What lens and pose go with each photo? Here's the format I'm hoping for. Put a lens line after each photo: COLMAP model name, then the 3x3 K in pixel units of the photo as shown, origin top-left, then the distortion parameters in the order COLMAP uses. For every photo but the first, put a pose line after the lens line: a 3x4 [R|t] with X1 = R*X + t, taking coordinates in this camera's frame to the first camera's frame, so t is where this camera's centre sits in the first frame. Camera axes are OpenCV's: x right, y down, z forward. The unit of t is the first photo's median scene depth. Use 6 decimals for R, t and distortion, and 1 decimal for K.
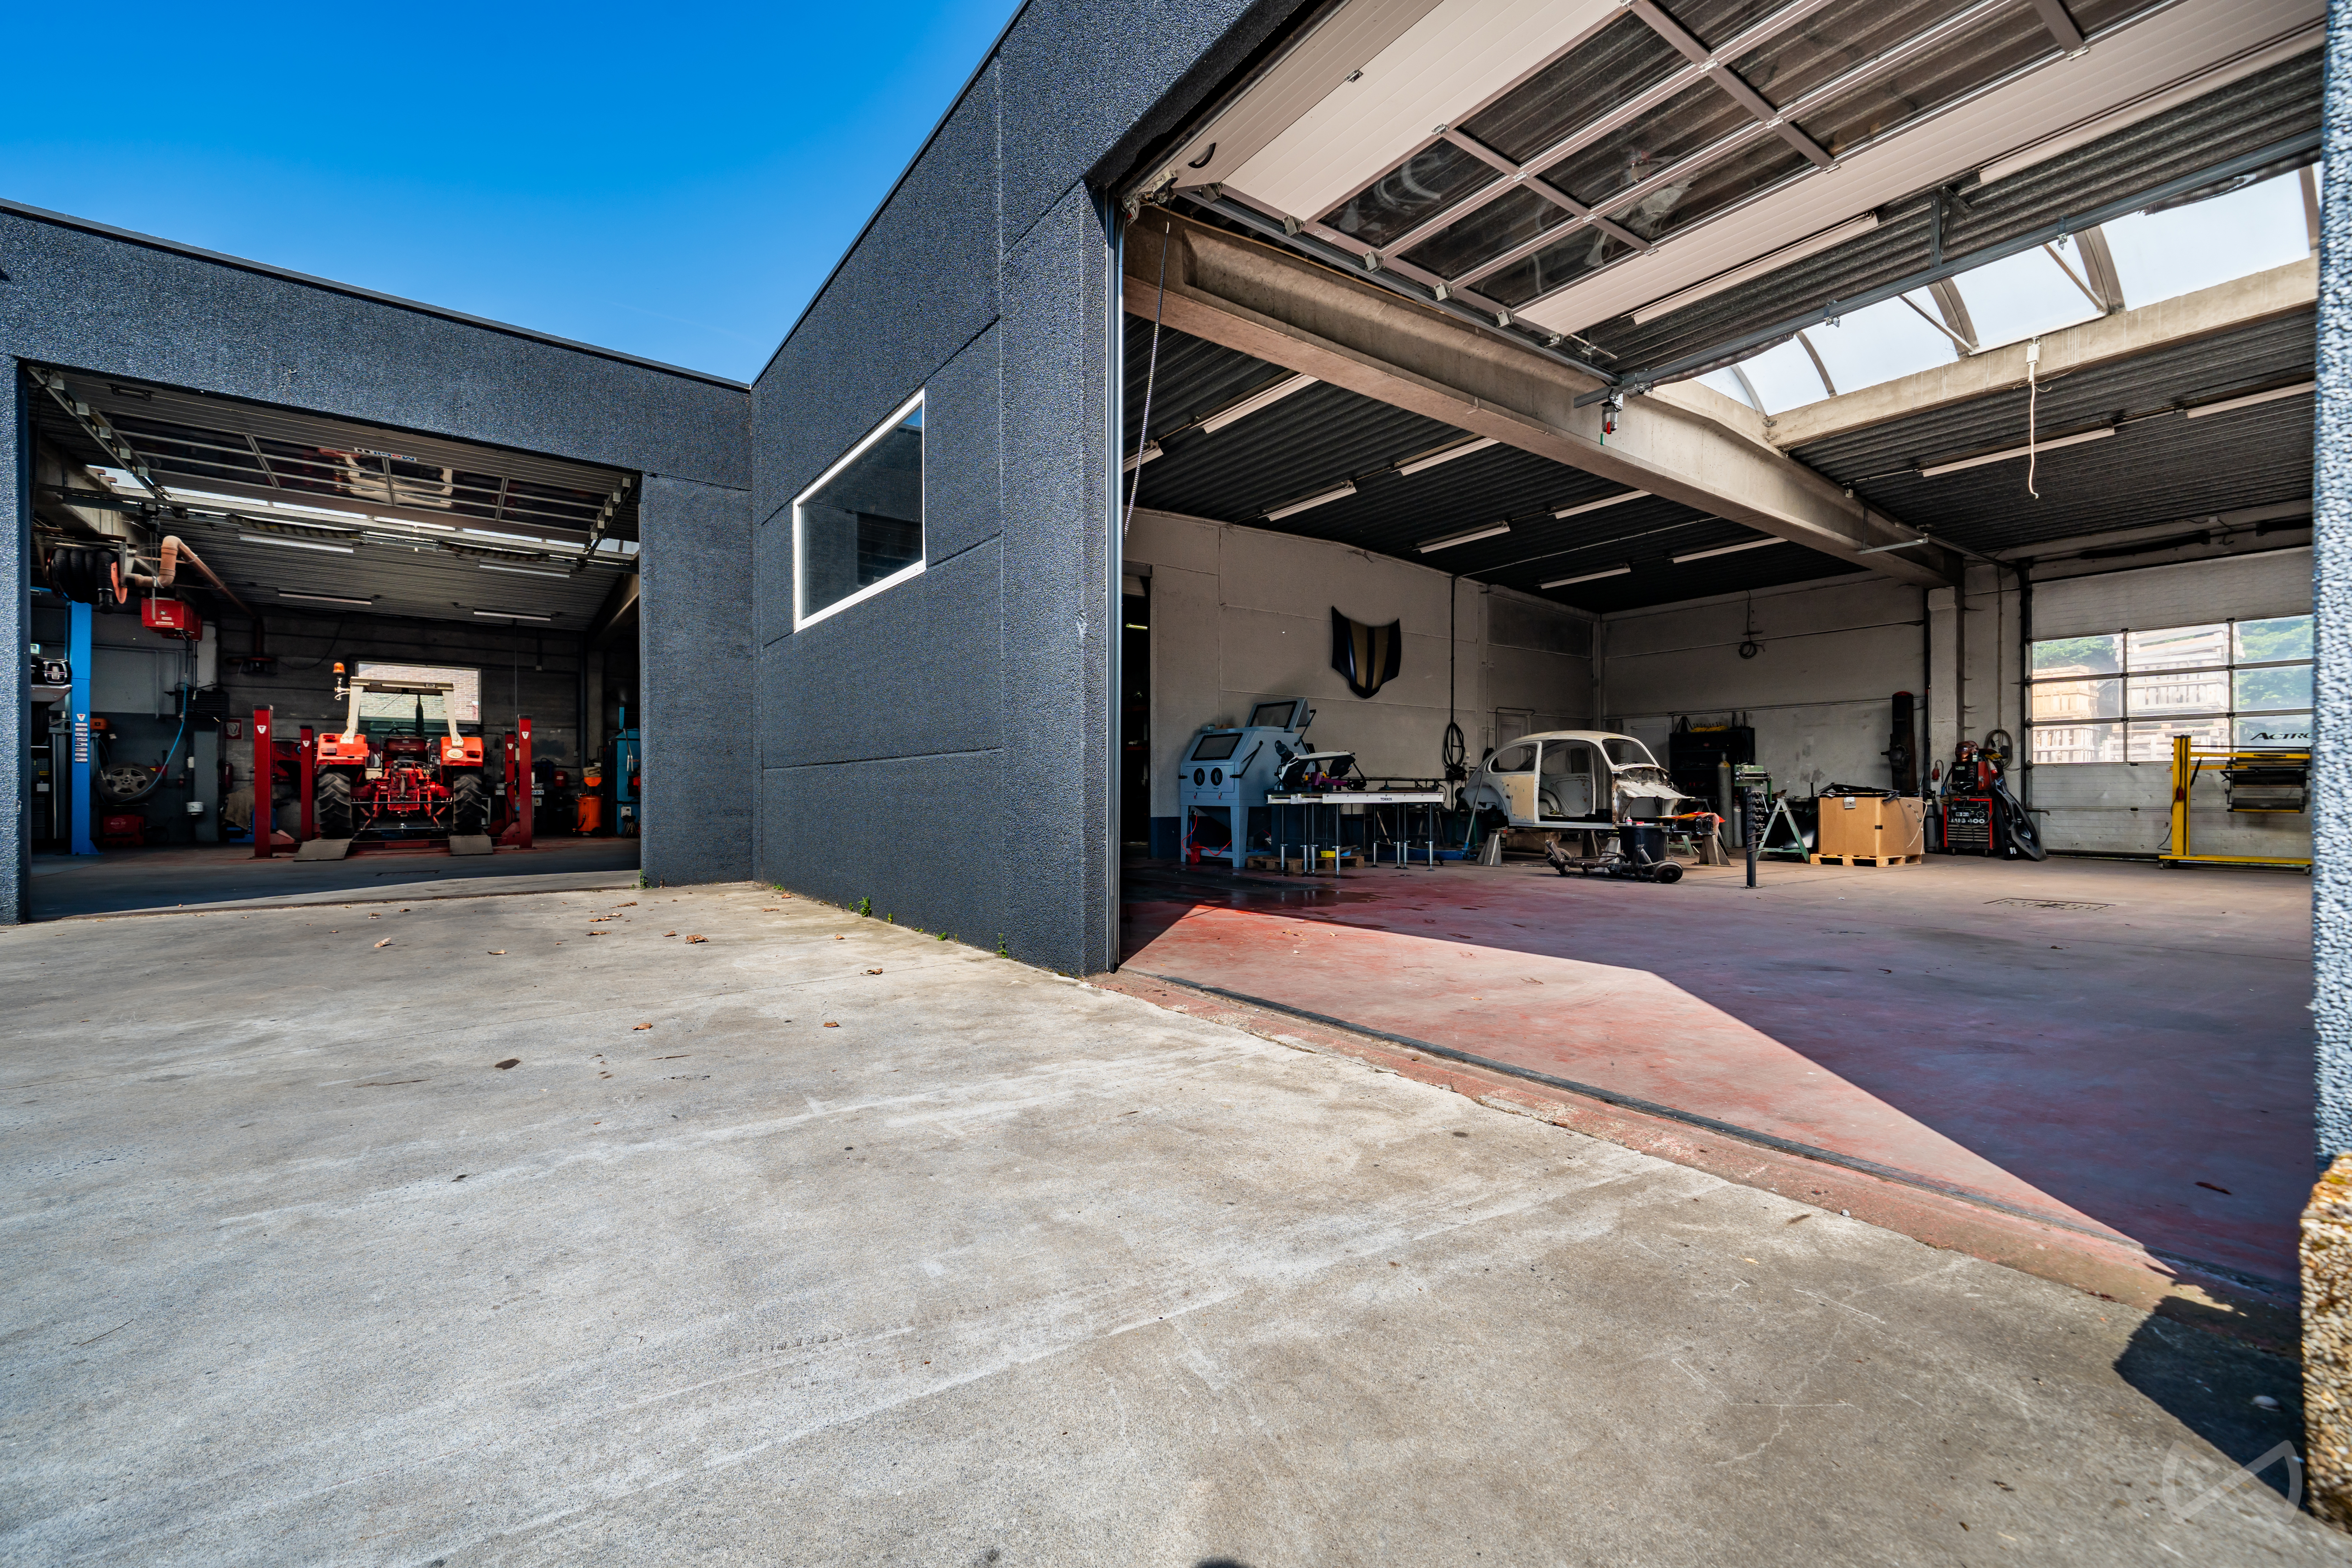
lens RADIAL K [[969.0, 0, 1153.7], [0, 969.0, 788.3], [0, 0, 1]] dist [0.028483, 0.000003]
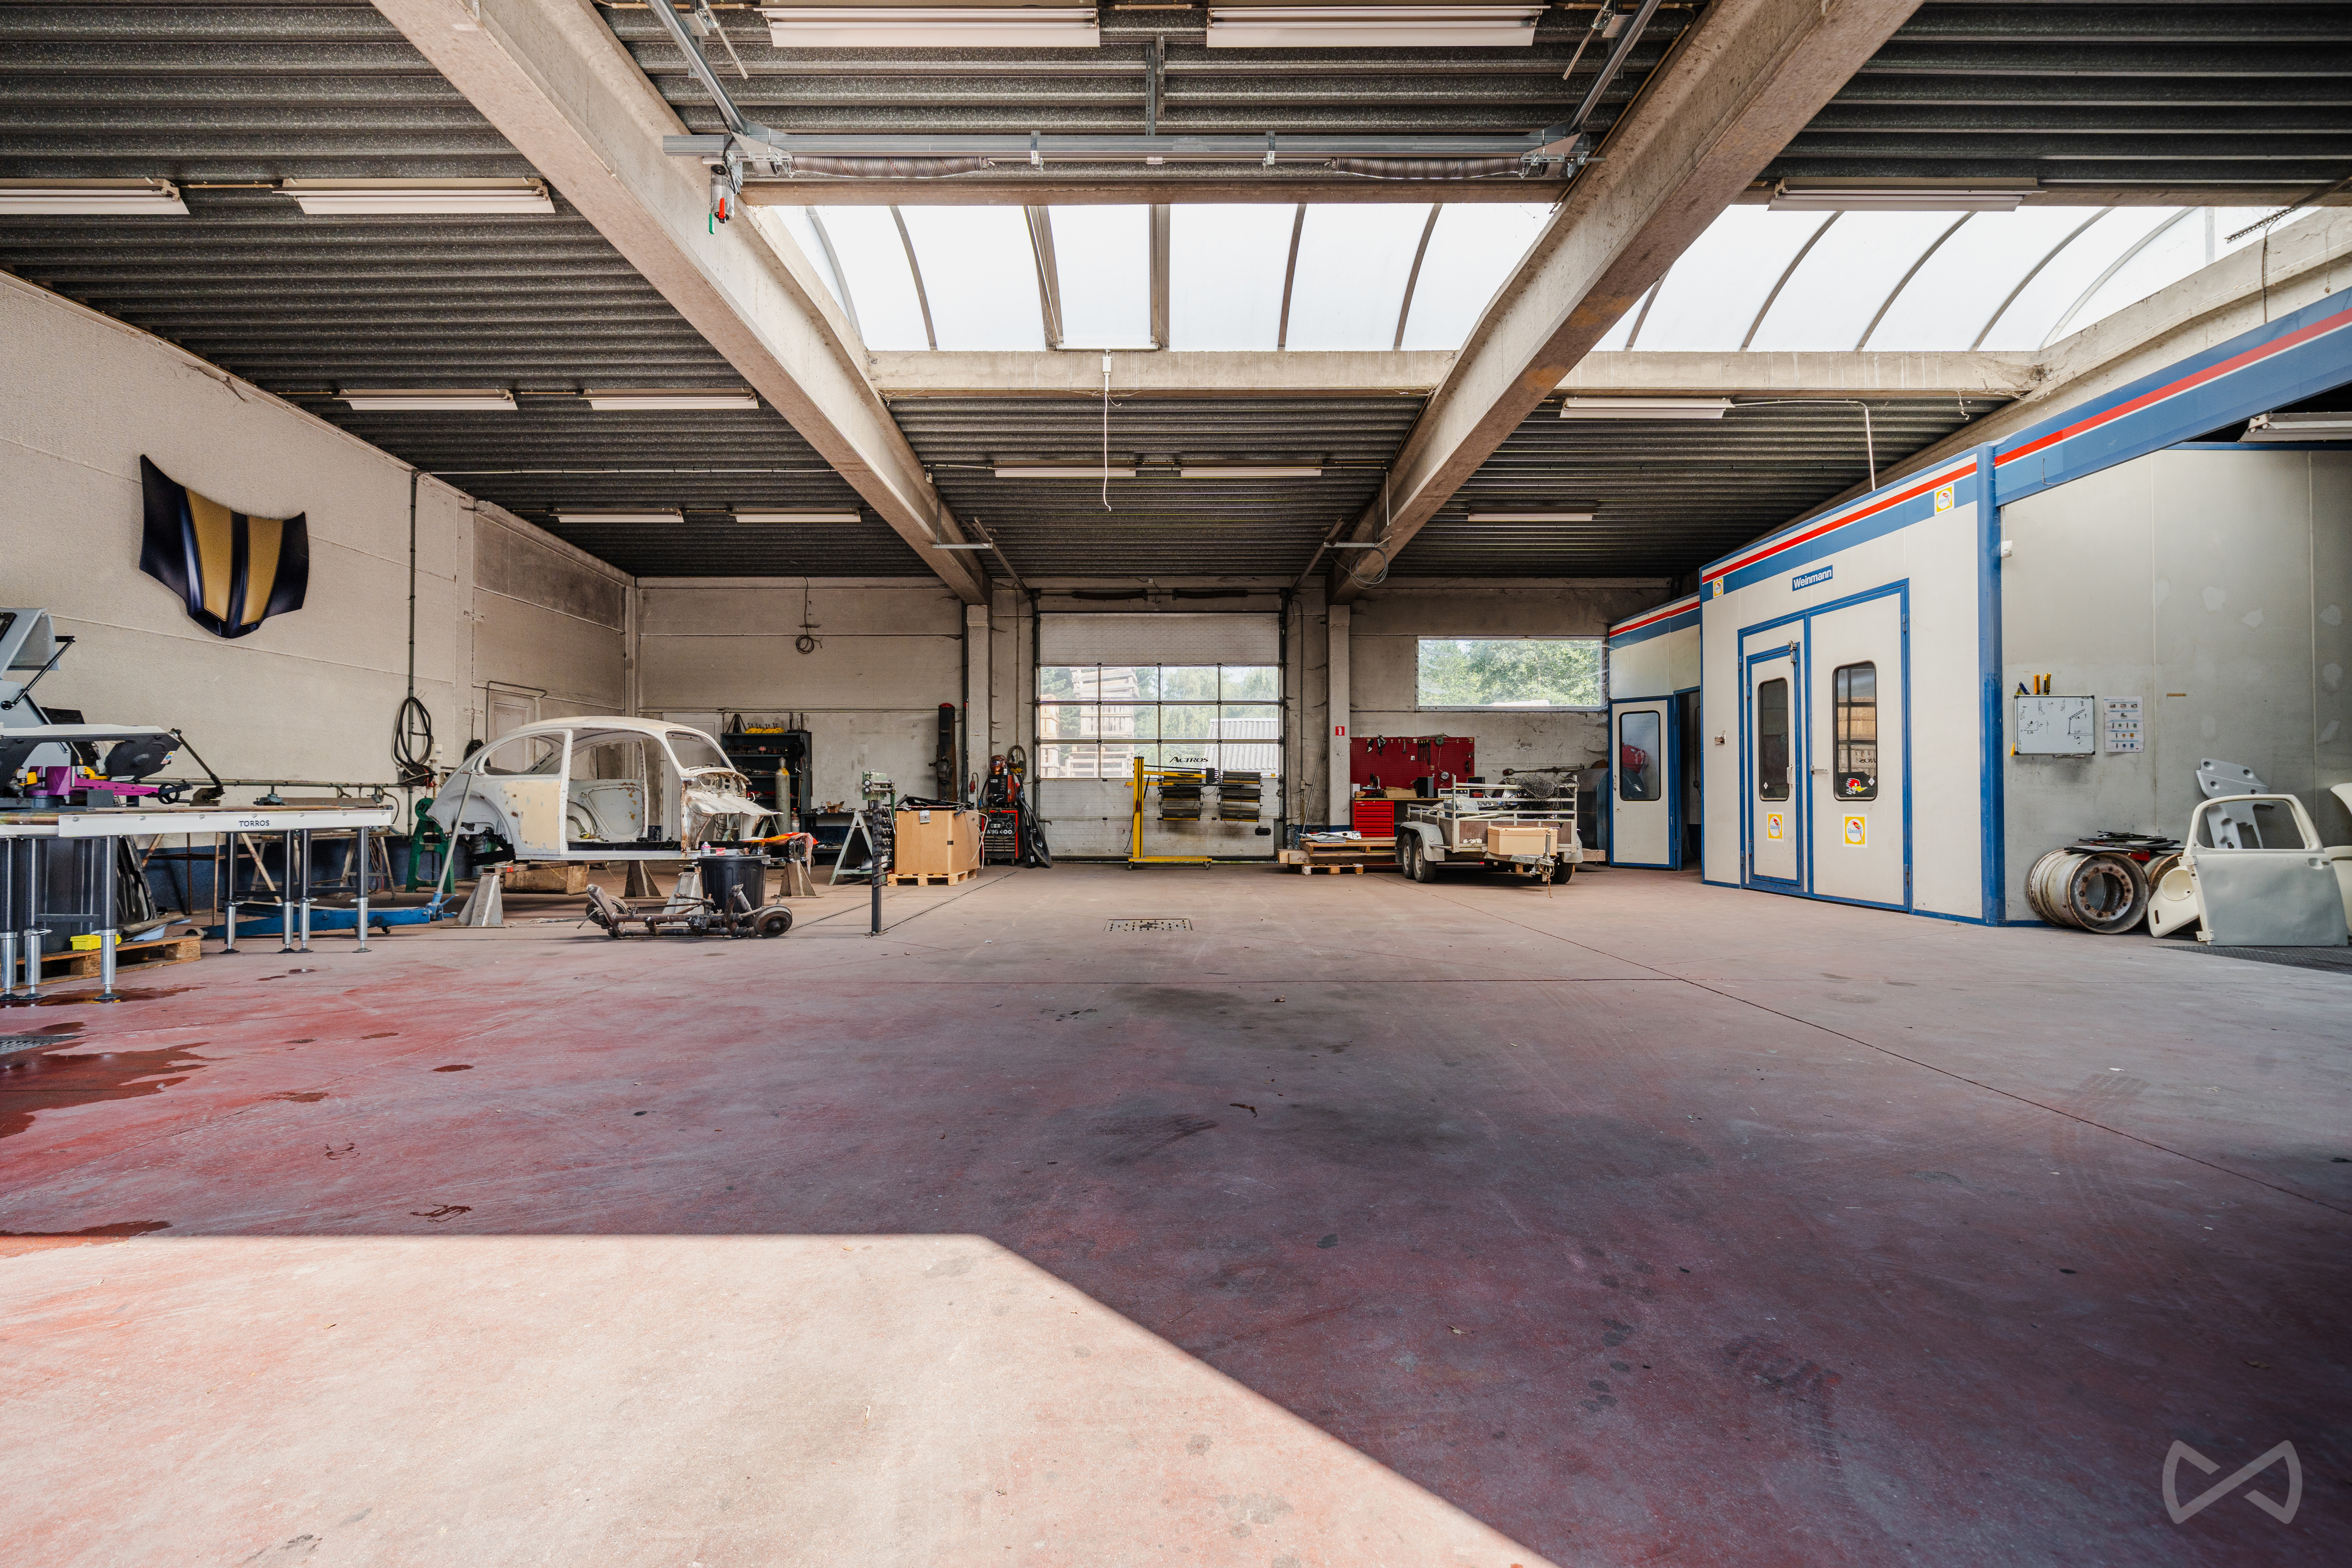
lens RADIAL K [[998.7, 0, 1164.8], [0, 998.7, 788.1], [0, 0, 1]] dist [-0.000972, 0.000177]
pose [[0.585188, 0.010742, 0.810827, 0.076008], [-0.003794, 0.999938, -0.010509, -0.002662], [-0.810889, 0.003073, 0.585192, 0.247456]]
